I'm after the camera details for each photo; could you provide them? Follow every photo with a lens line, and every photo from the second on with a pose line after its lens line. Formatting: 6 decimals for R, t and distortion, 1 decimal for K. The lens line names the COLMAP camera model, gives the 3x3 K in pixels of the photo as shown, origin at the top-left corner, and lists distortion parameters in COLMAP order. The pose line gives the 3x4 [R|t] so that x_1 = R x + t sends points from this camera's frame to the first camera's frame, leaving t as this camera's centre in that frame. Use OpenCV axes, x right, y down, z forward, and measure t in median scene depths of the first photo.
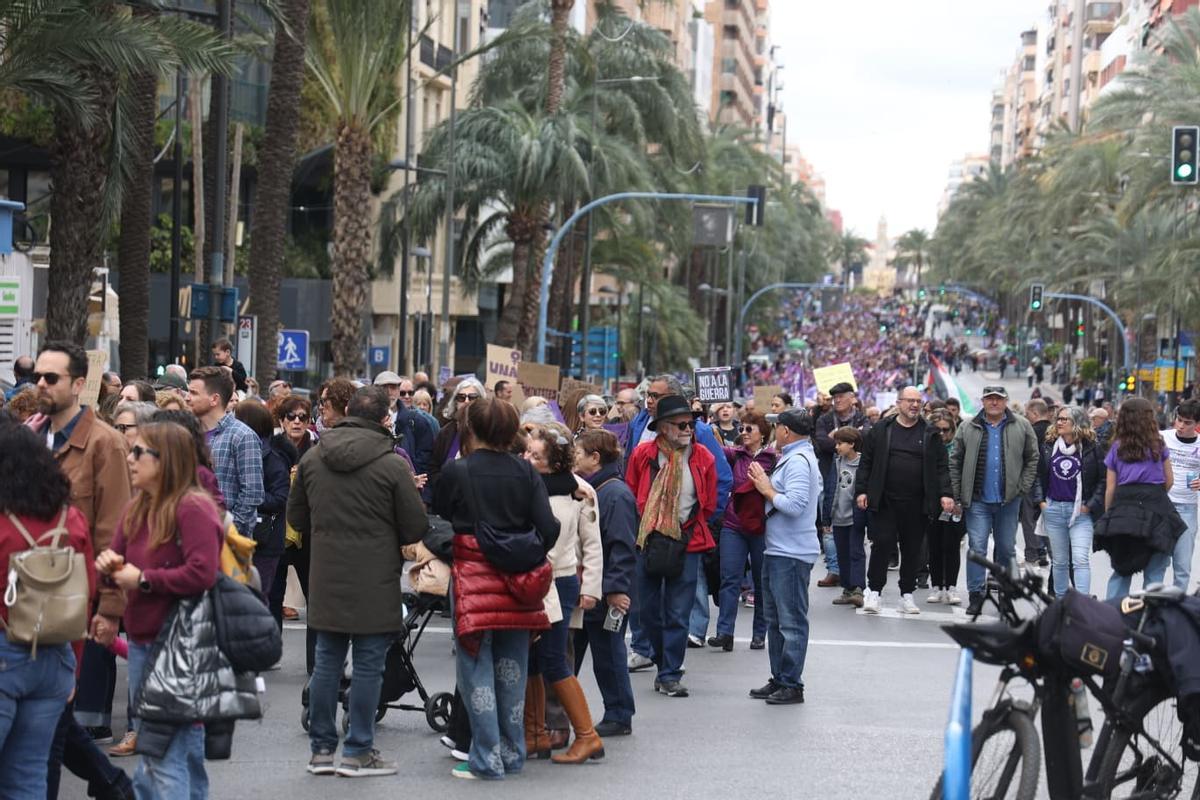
lens RADIAL K [[4087.8, 0, 600.0], [0, 4087.8, 400.0], [0, 0, 1]] dist [1.150131, 0.977642]
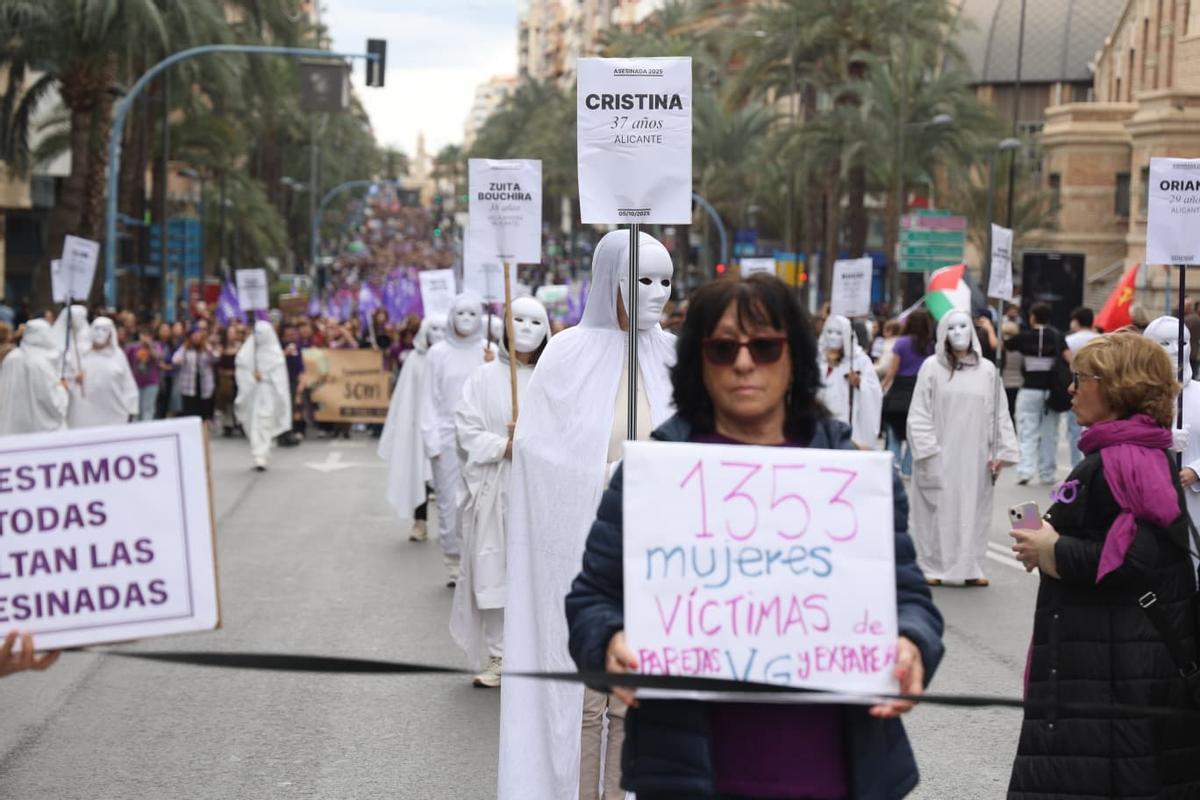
lens RADIAL K [[2778.6, 0, 600.0], [0, 2778.6, 400.0], [0, 0, 1]] dist [0.380841, -0.245642]
pose [[0.986632, -0.021432, 0.161551, -0.008444], [0.015723, 0.999208, 0.036540, -0.000006], [-0.162206, -0.033512, 0.986188, 0.388766]]
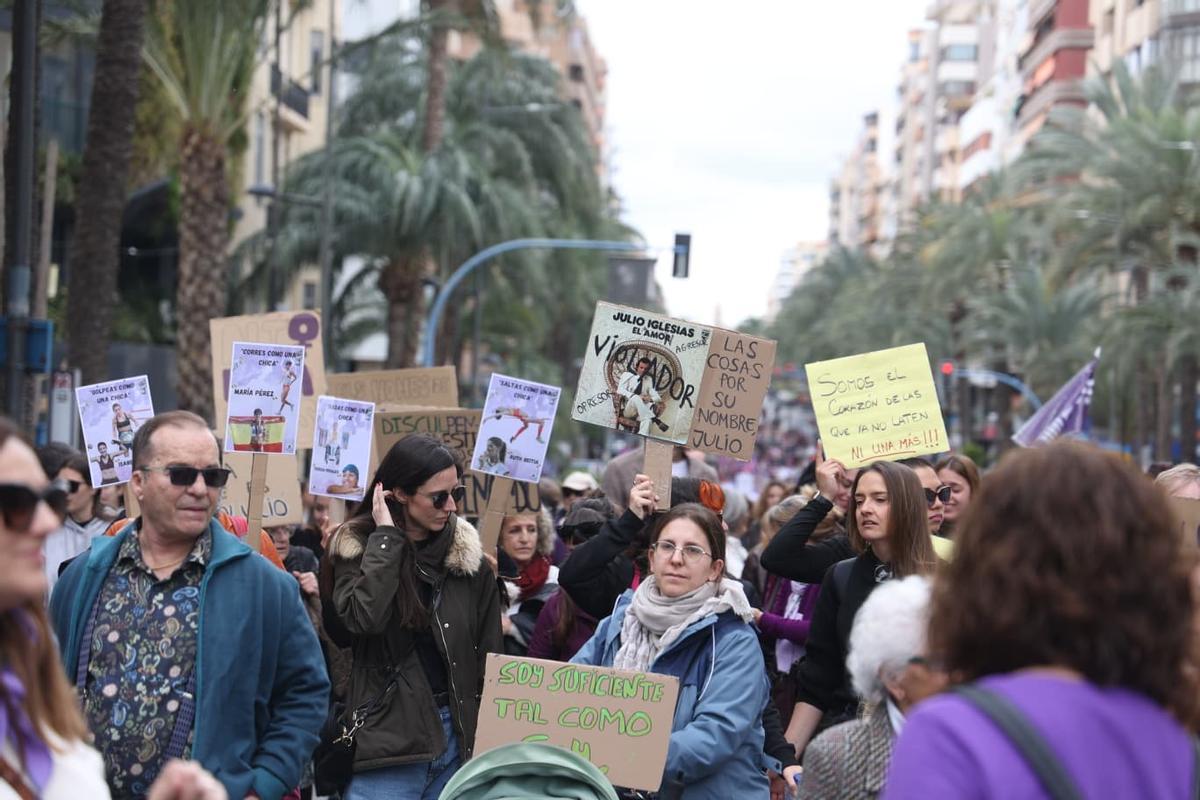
lens RADIAL K [[3475.5, 0, 598.3], [0, 3475.5, 423.9], [0, 0, 1]] dist [0.634174, 0.052397]
pose [[0.997752, -0.001870, 0.066991, -0.023274], [0.003159, 0.999812, -0.019139, 0.000120], [-0.066942, 0.019308, 0.997570, 0.261453]]
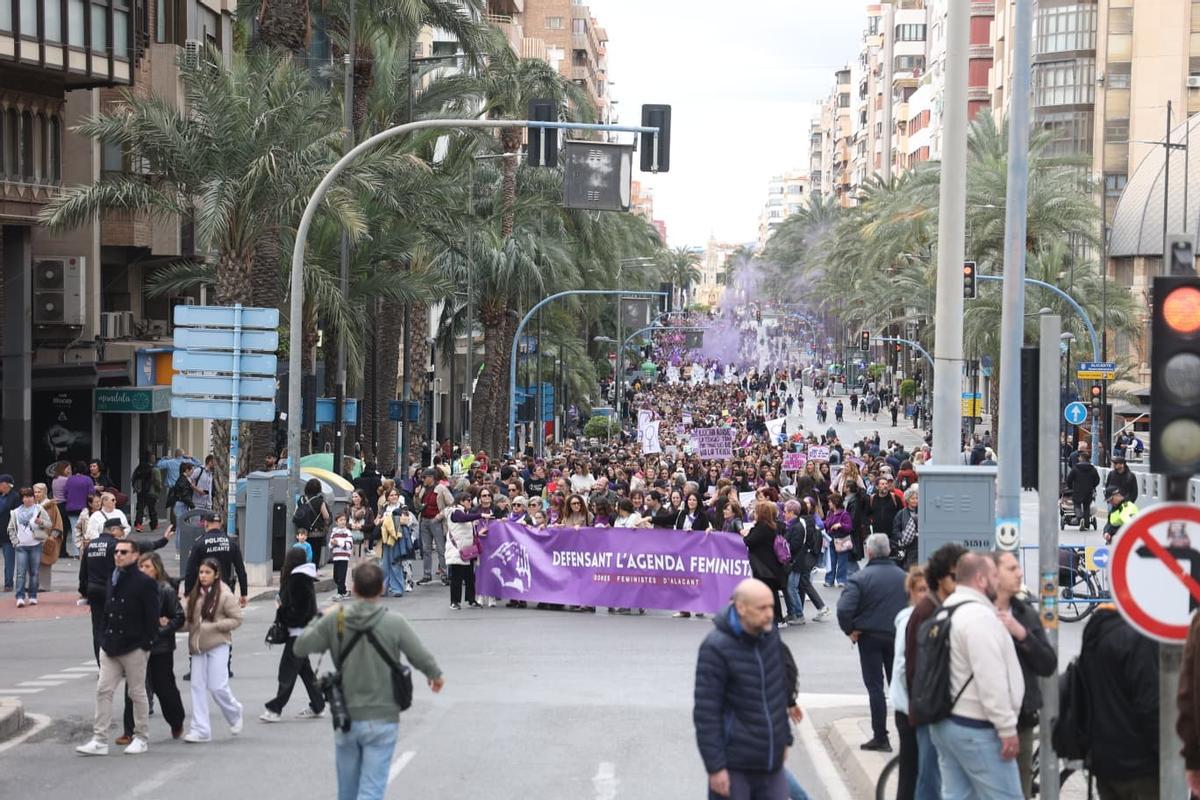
lens RADIAL K [[6513.1, 0, 600.0], [0, 6513.1, 400.0], [0, 0, 1]] dist [3.331526, -0.834833]
pose [[0.997015, -0.028310, 0.071828, -0.123164], [0.027557, 0.999555, 0.011446, -0.033654], [-0.072120, -0.009433, 0.997351, -1.015507]]
